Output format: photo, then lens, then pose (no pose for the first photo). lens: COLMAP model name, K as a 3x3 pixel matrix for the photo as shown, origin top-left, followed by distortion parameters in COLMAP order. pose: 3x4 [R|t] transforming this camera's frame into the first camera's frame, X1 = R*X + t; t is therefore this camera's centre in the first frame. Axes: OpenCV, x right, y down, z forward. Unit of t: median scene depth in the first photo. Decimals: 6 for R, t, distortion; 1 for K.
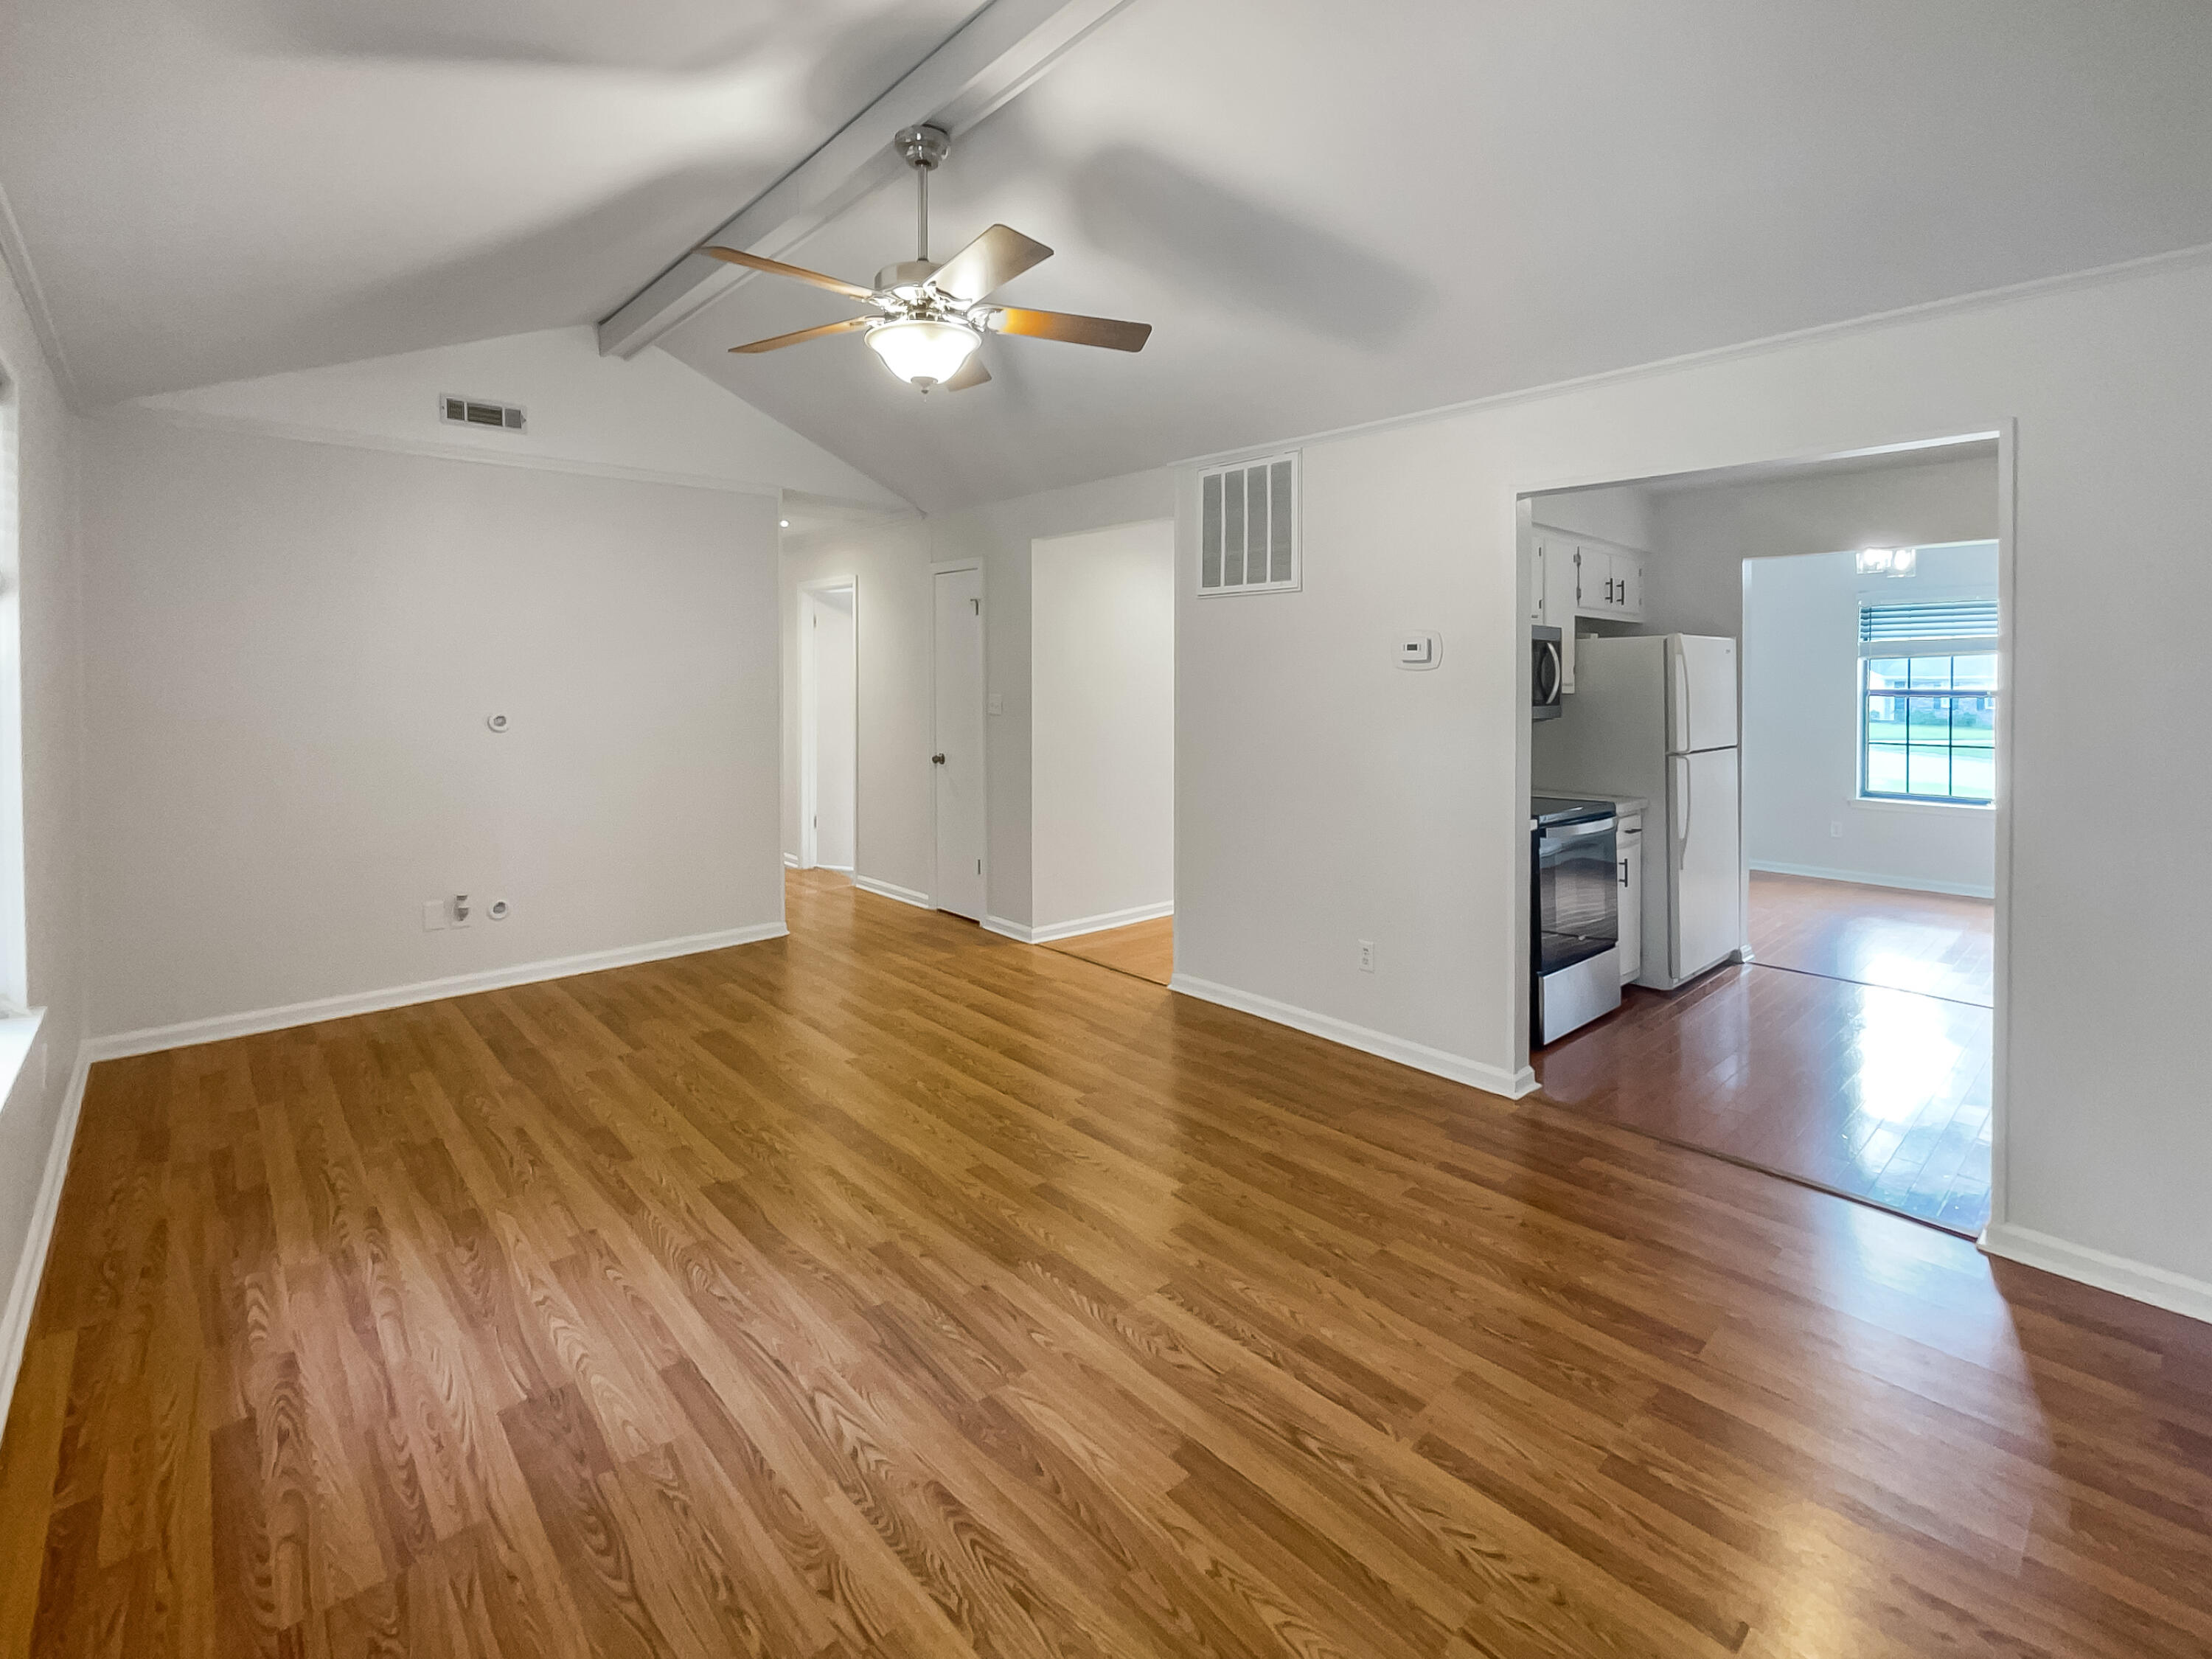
lens RADIAL K [[994.1, 0, 1113.6], [0, 994.1, 832.6], [0, 0, 1]] dist [-0.017292, 0.000028]
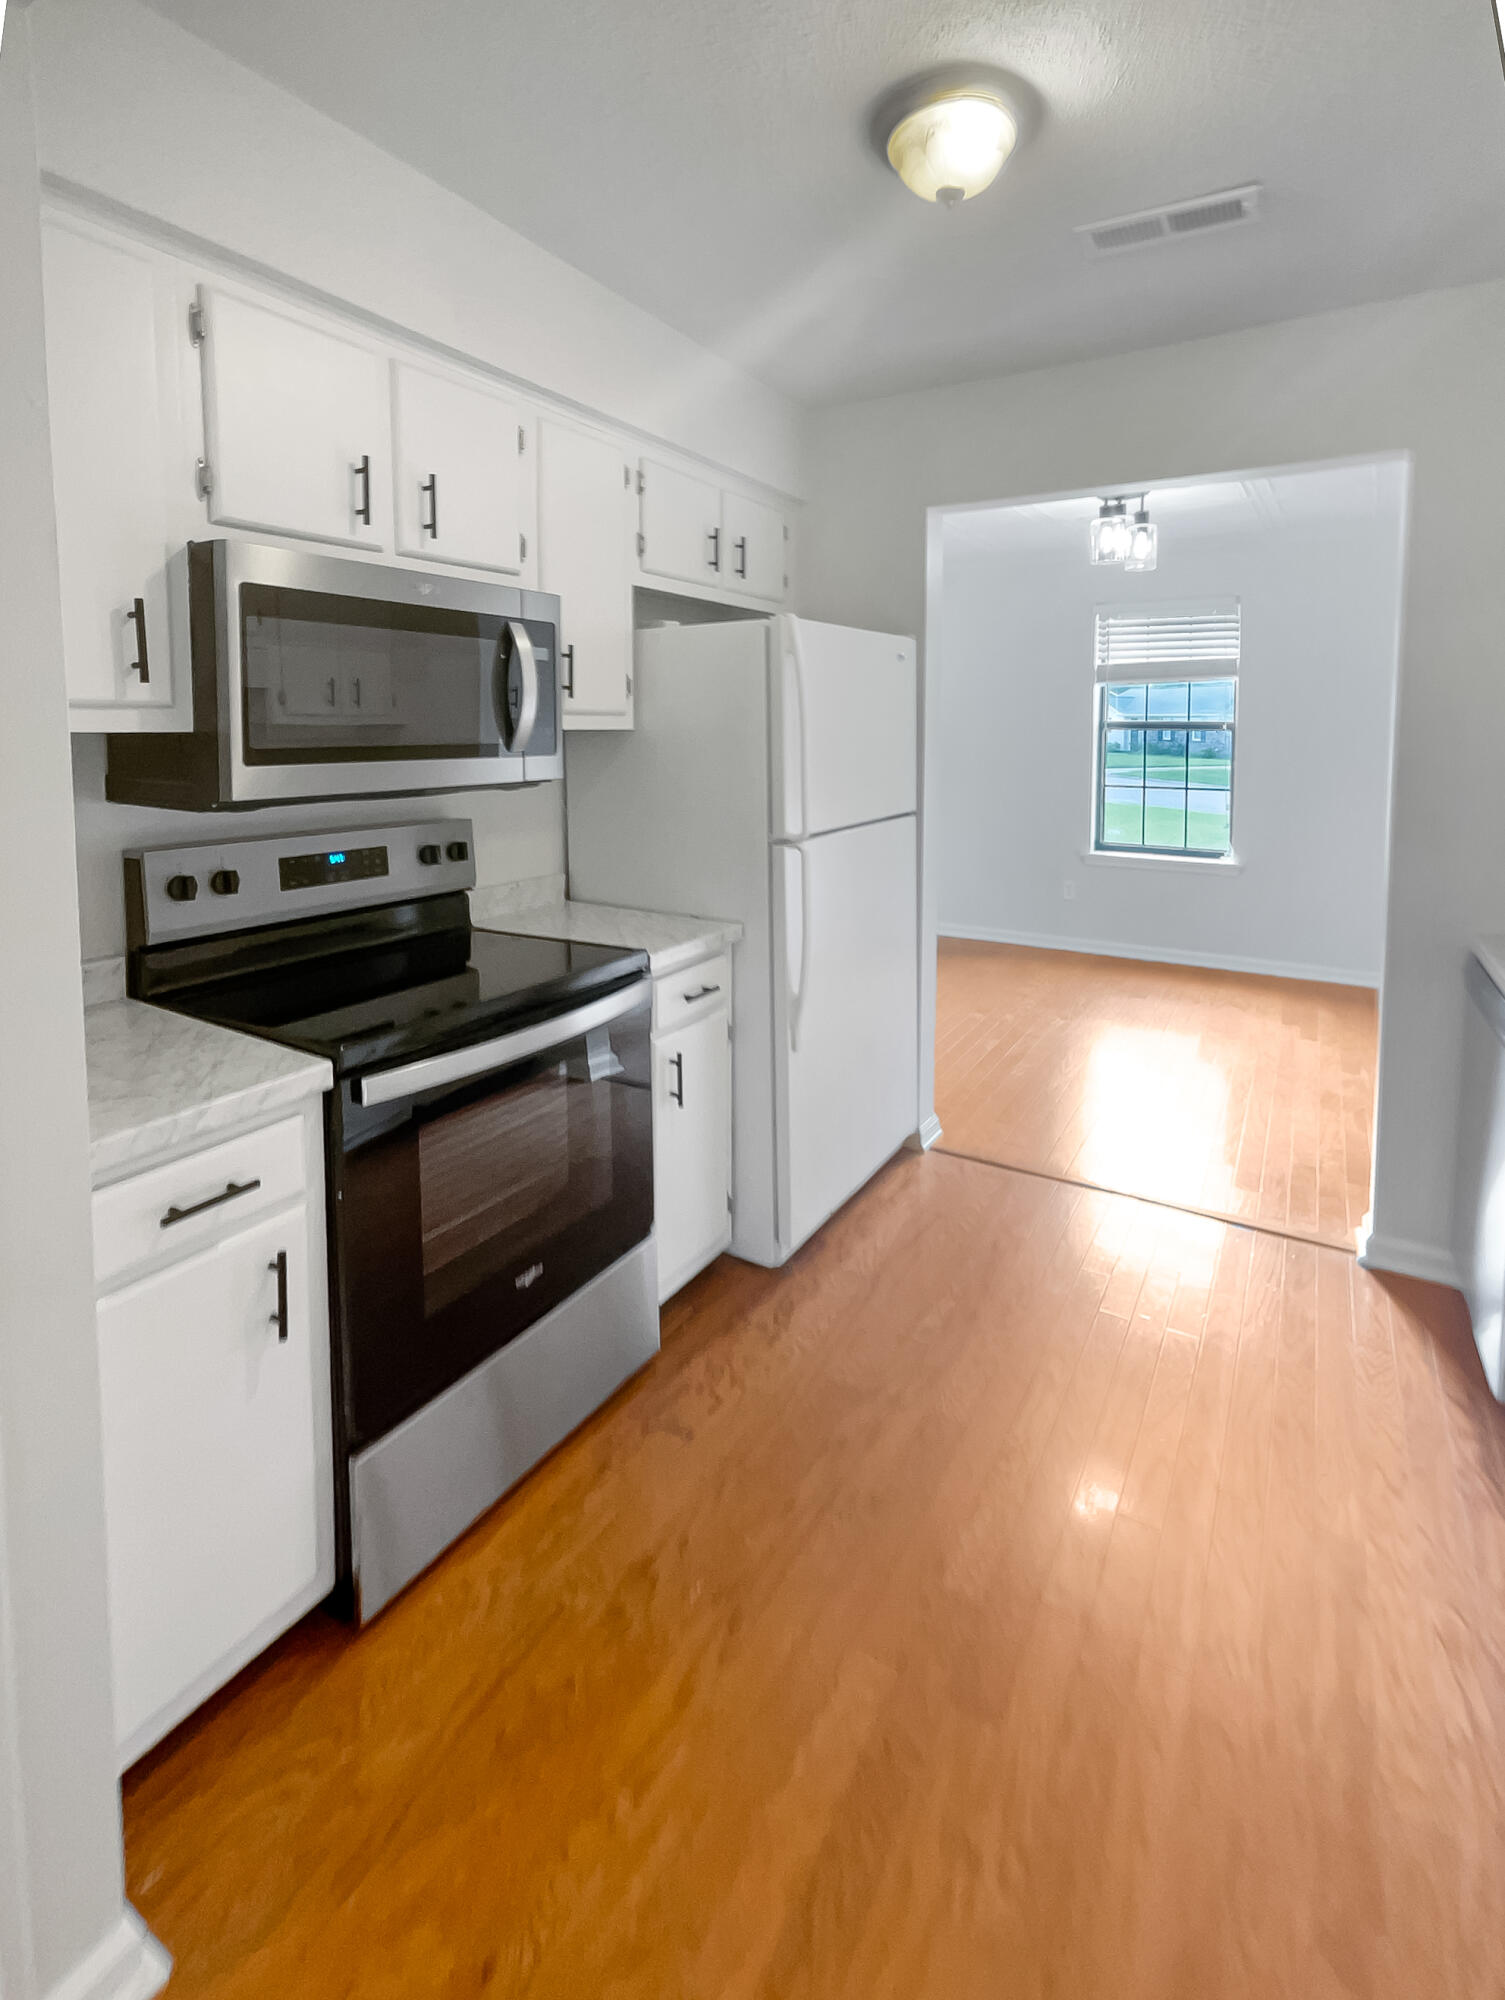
lens RADIAL K [[898.8, 0, 752.5], [0, 898.8, 1000.0], [0, 0, 1]] dist [-0.017292, 0.000028]
pose [[0.961524, -0.088407, 0.260108, 0.357636], [0.048672, 0.986648, 0.155425, -0.060900], [-0.270376, -0.136785, 0.952988, 0.443563]]
